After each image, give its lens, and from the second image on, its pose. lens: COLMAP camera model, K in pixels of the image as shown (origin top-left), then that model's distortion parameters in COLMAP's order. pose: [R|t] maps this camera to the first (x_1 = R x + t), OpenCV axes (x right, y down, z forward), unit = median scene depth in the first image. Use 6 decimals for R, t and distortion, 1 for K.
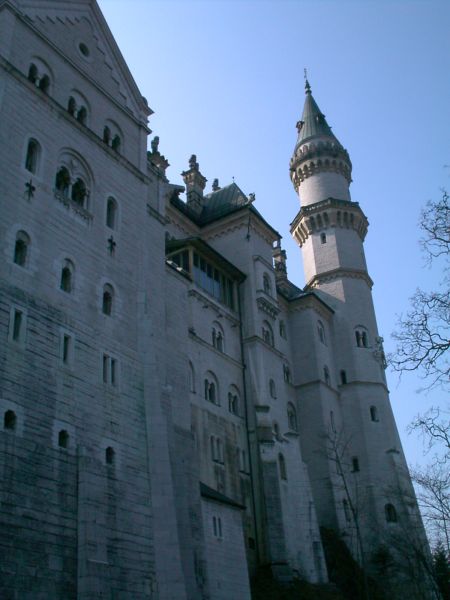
lens RADIAL K [[730.6, 0, 225.0], [0, 730.6, 300.0], [0, 0, 1]] dist [-0.018382, -0.009412]
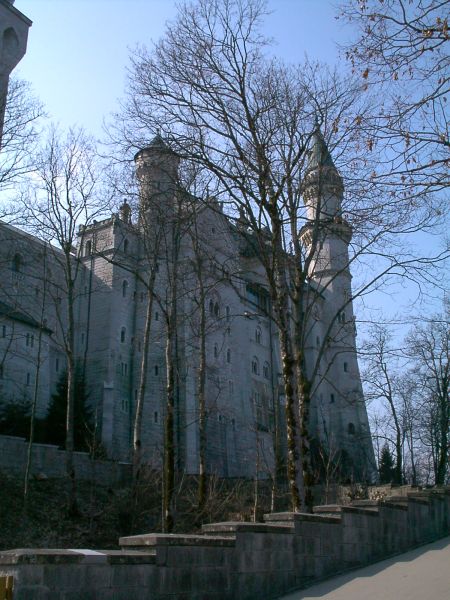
lens RADIAL K [[730.6, 0, 225.0], [0, 730.6, 300.0], [0, 0, 1]] dist [-0.018382, -0.009412]
pose [[0.999296, 0.035811, 0.011227, -0.094458], [-0.037131, 0.986880, 0.157130, -0.257059], [-0.005452, -0.157437, 0.987514, -0.621875]]
